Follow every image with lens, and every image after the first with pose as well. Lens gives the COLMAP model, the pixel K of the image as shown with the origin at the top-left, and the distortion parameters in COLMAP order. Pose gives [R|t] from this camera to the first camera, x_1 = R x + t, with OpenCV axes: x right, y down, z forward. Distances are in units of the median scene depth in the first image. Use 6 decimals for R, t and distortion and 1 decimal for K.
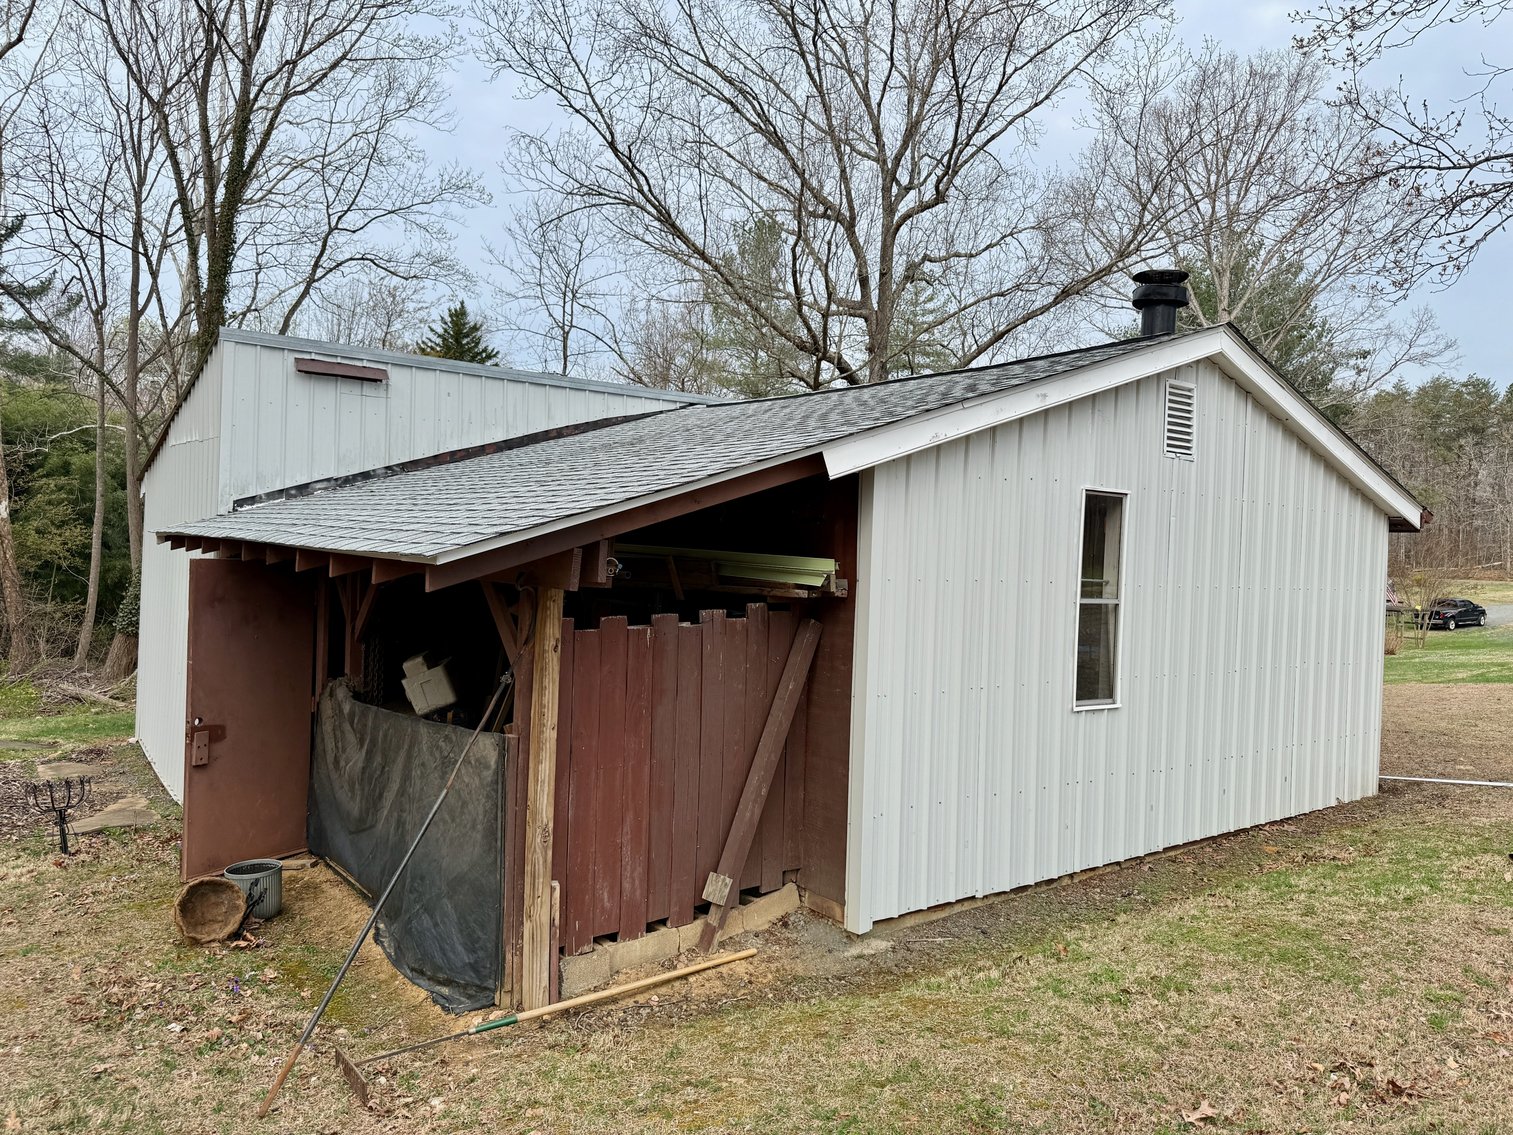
lens RADIAL K [[1056.3, 0, 756.5], [0, 1056.3, 567.5], [0, 0, 1]] dist [0.043468, -0.063875]
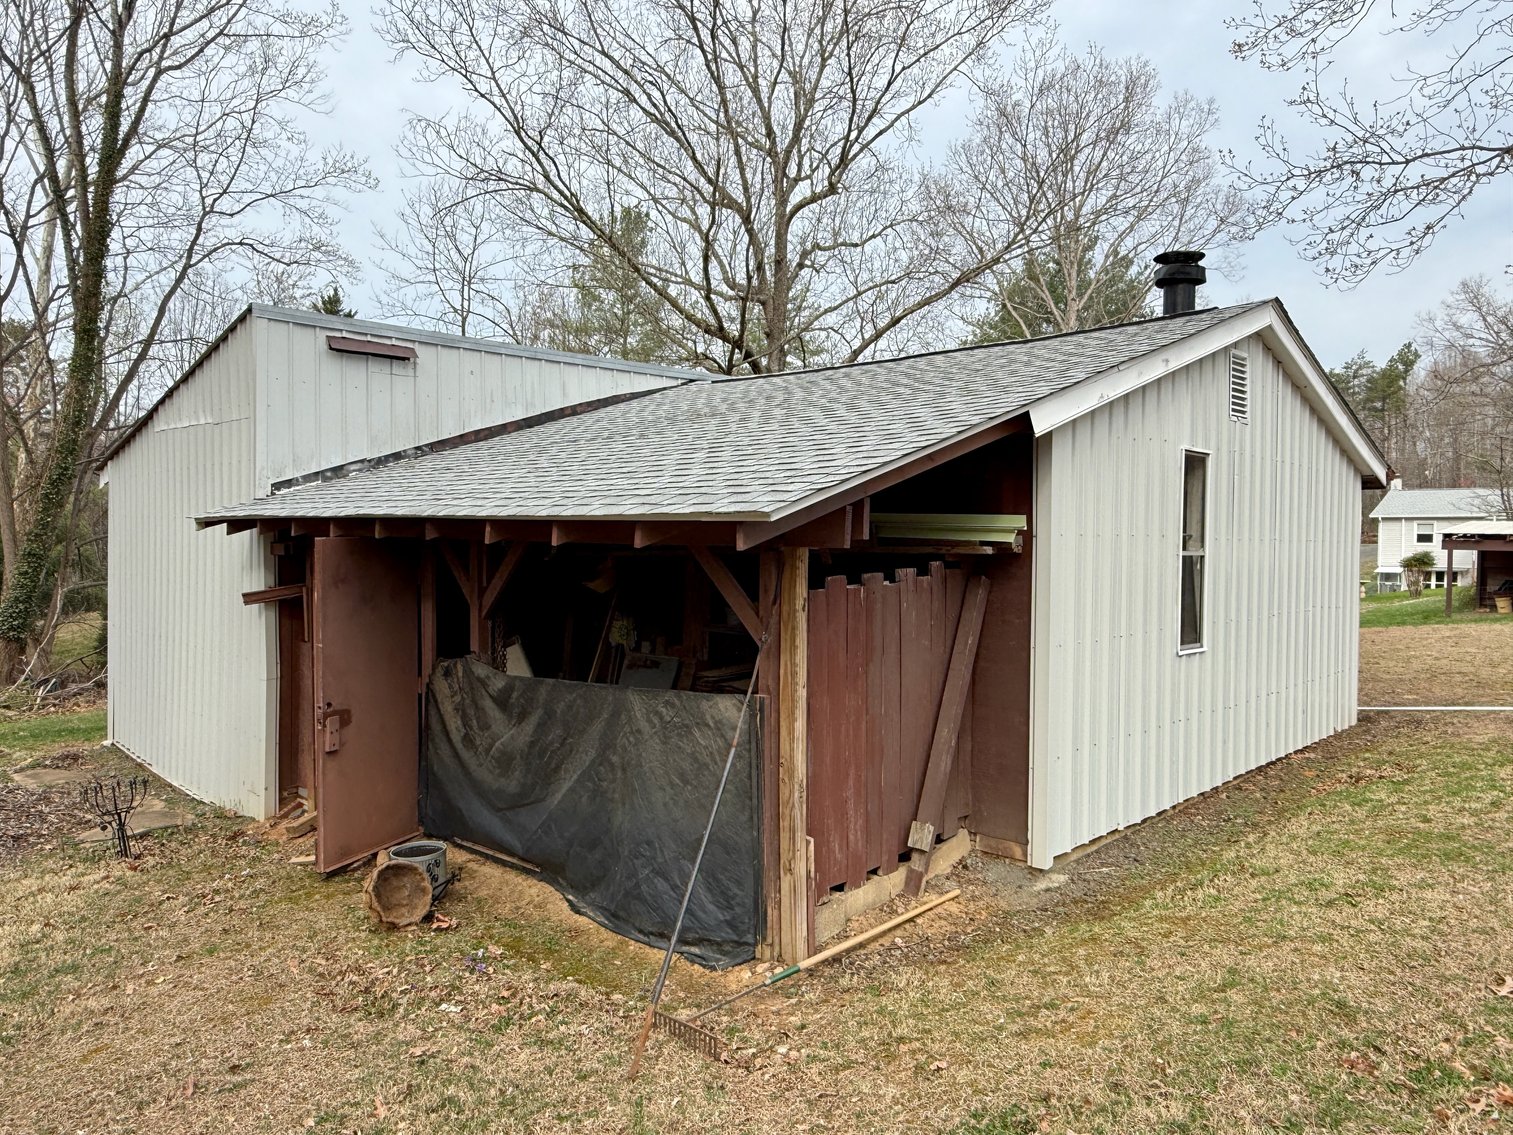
lens RADIAL K [[1029.5, 0, 756.5], [0, 1029.5, 567.5], [0, 0, 1]] dist [-0.006743, 0.009313]
pose [[0.989979, -0.032979, 0.137307, -0.174715], [0.030761, 0.999360, 0.018246, 0.008765], [-0.137821, -0.013840, 0.990361, 0.013495]]
